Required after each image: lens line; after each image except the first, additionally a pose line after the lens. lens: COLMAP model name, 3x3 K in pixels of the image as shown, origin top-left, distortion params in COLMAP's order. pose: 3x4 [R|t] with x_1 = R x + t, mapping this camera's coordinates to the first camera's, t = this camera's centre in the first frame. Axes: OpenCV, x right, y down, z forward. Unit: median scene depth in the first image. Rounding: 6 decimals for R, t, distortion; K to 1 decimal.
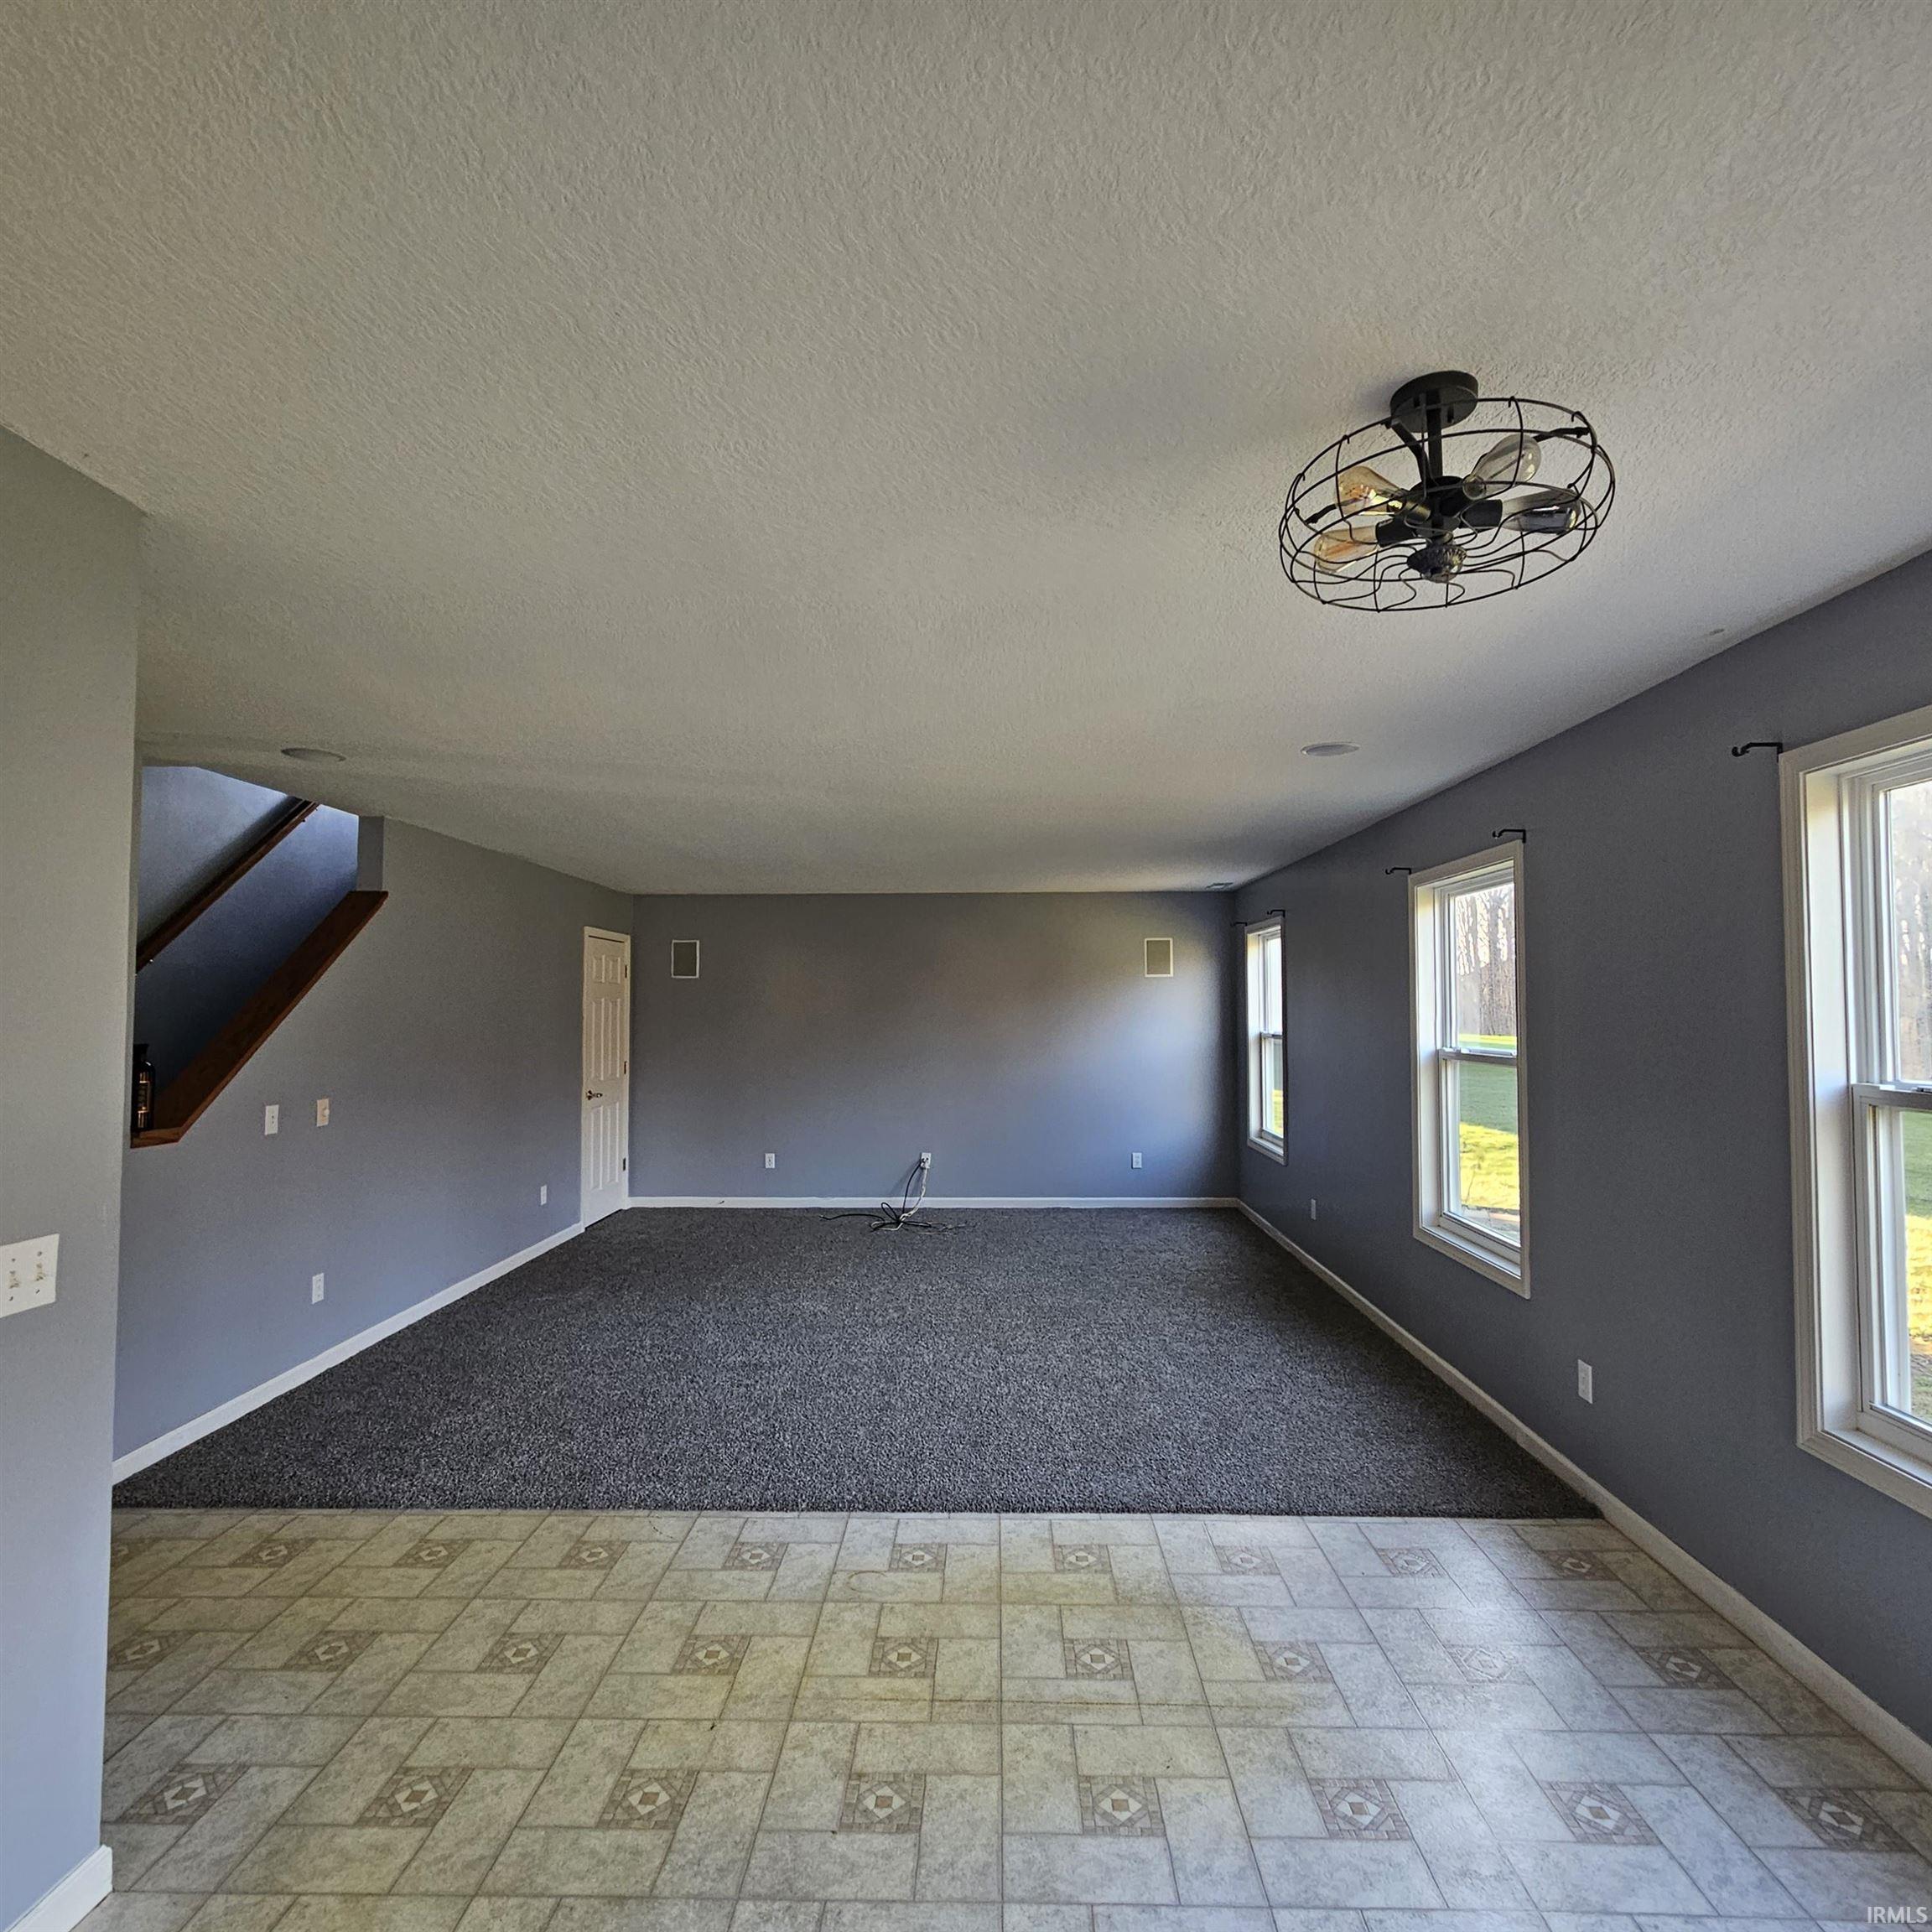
lens RADIAL K [[1055.0, 0, 969.0], [0, 1055.0, 966.2], [0, 0, 1]] dist [-0.000961, 0.000895]
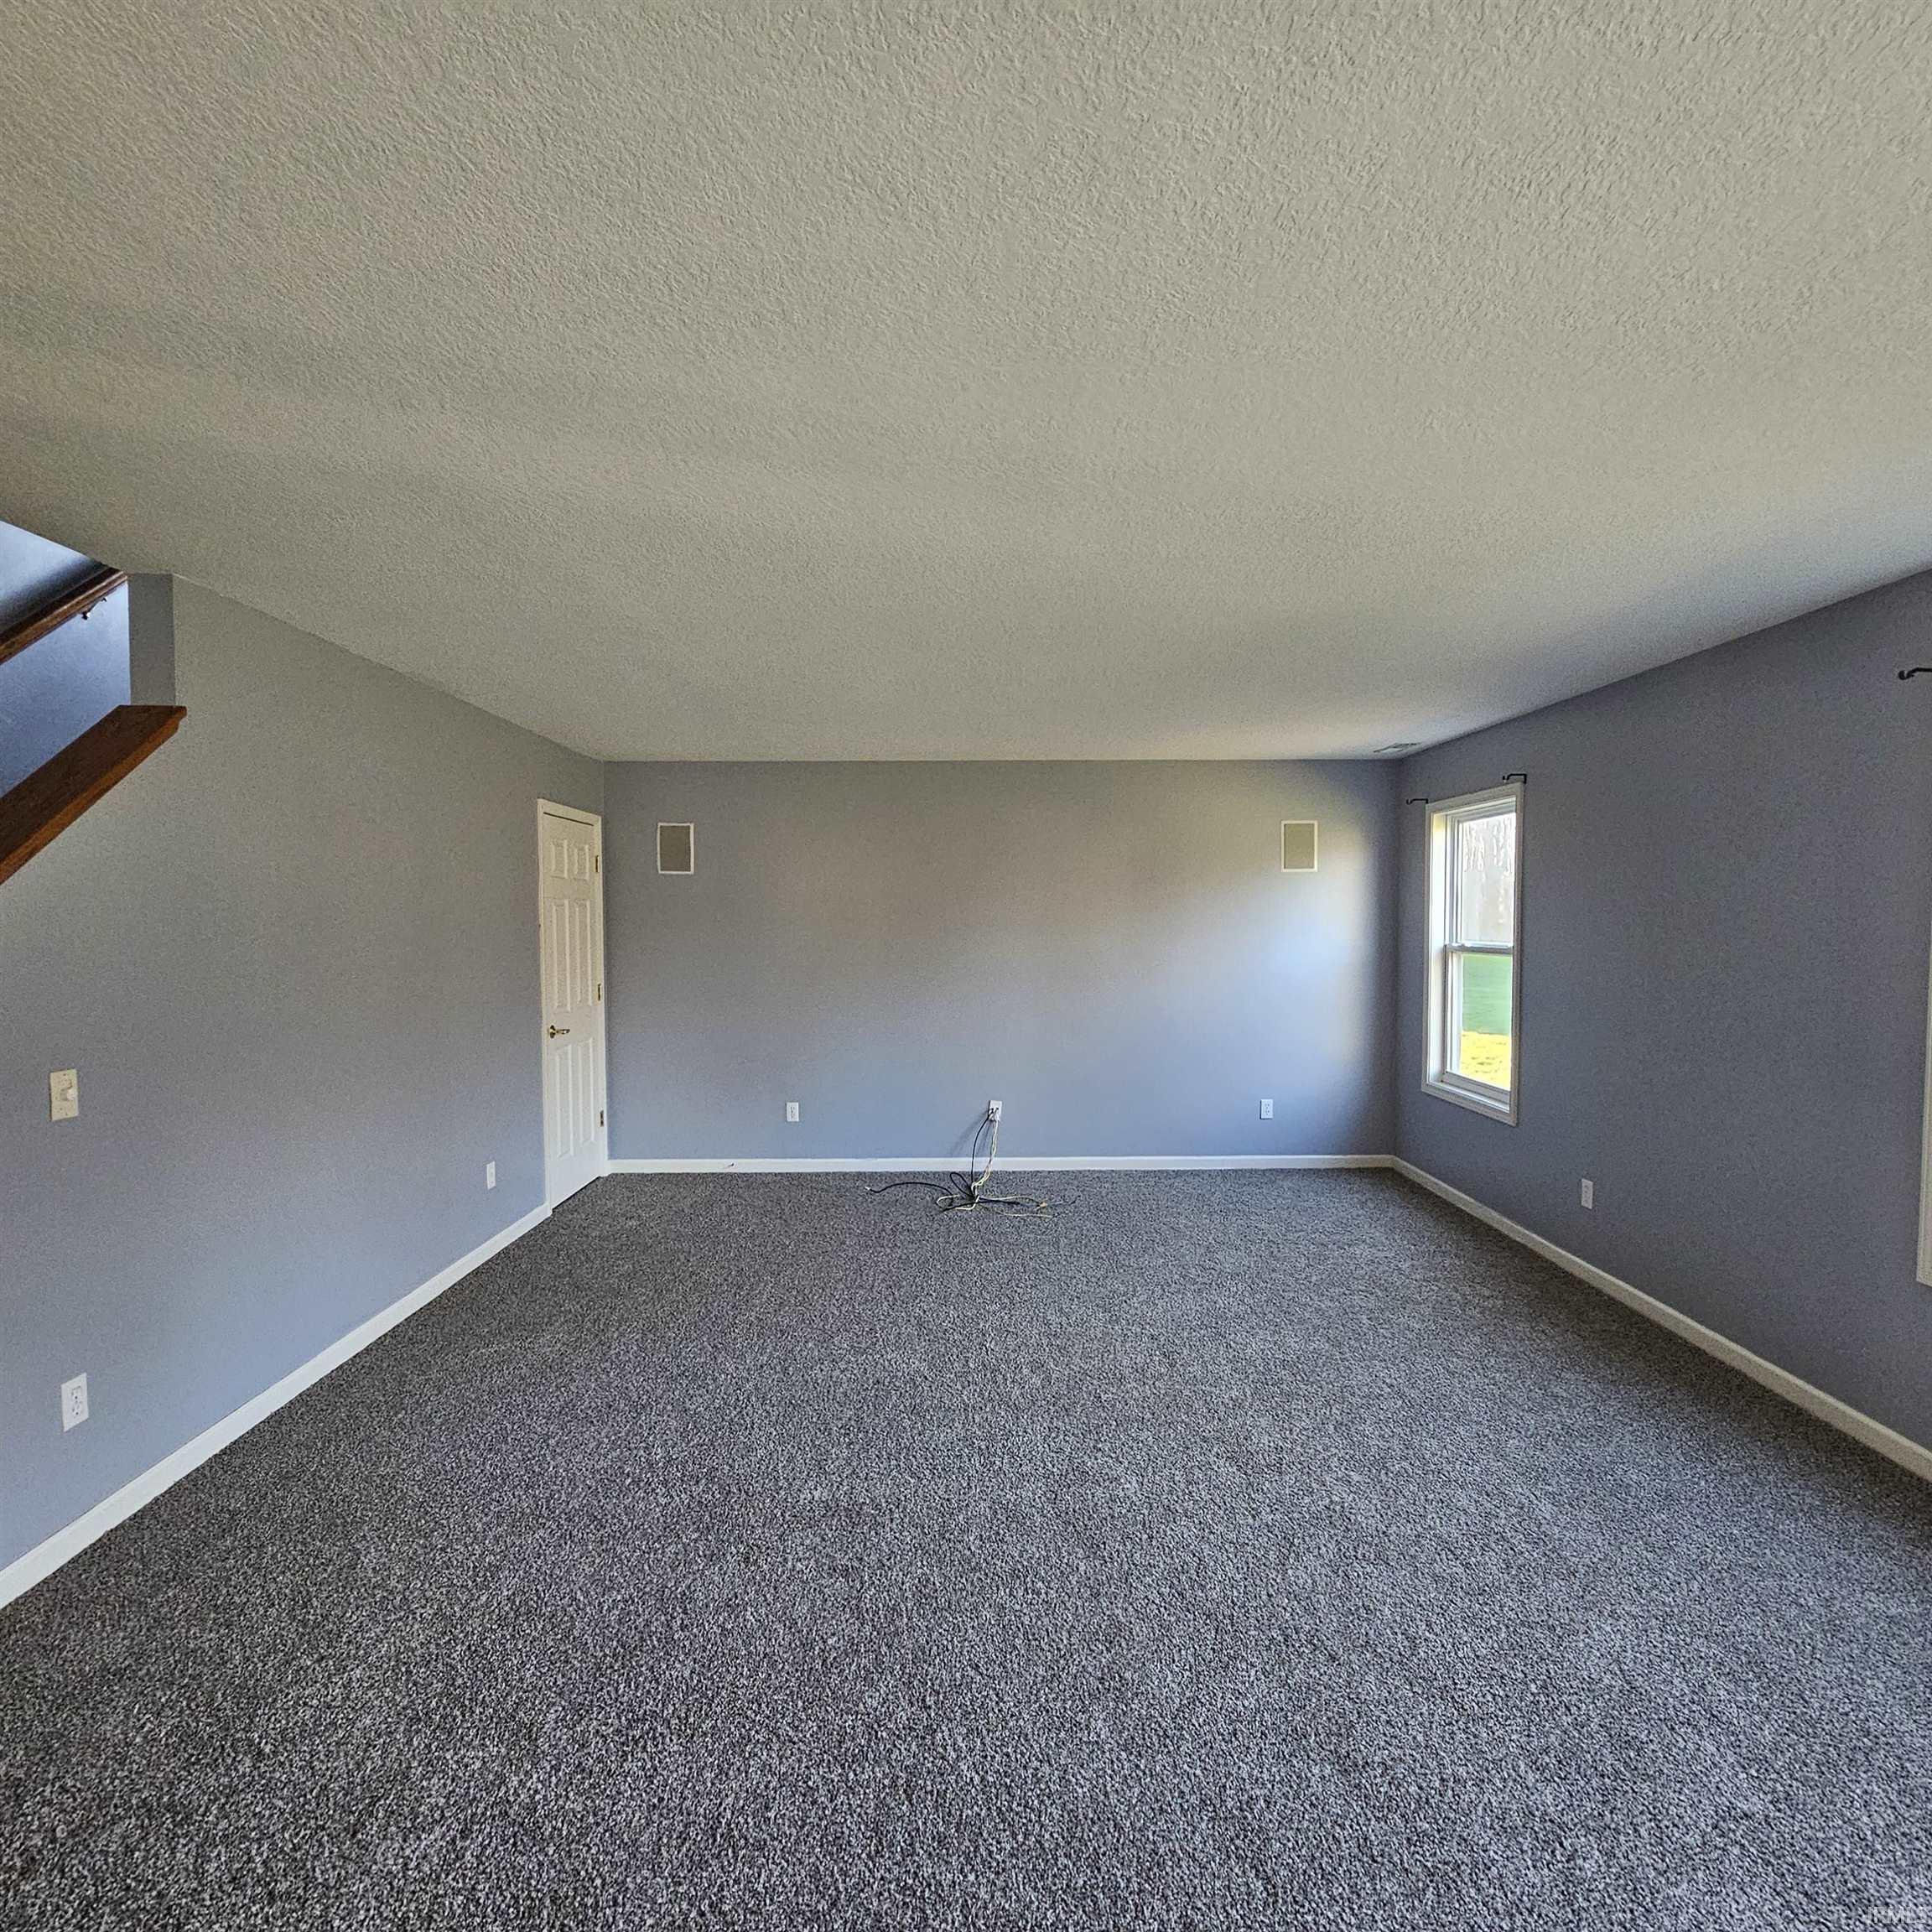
lens RADIAL K [[1055.0, 0, 969.0], [0, 1055.0, 962.6], [0, 0, 1]] dist [-0.000961, 0.000895]
pose [[0.999516, -0.001726, 0.031047, -0.093343], [-0.000850, 0.996569, 0.082762, 0.013924], [-0.031083, -0.082748, 0.996086, 0.265720]]
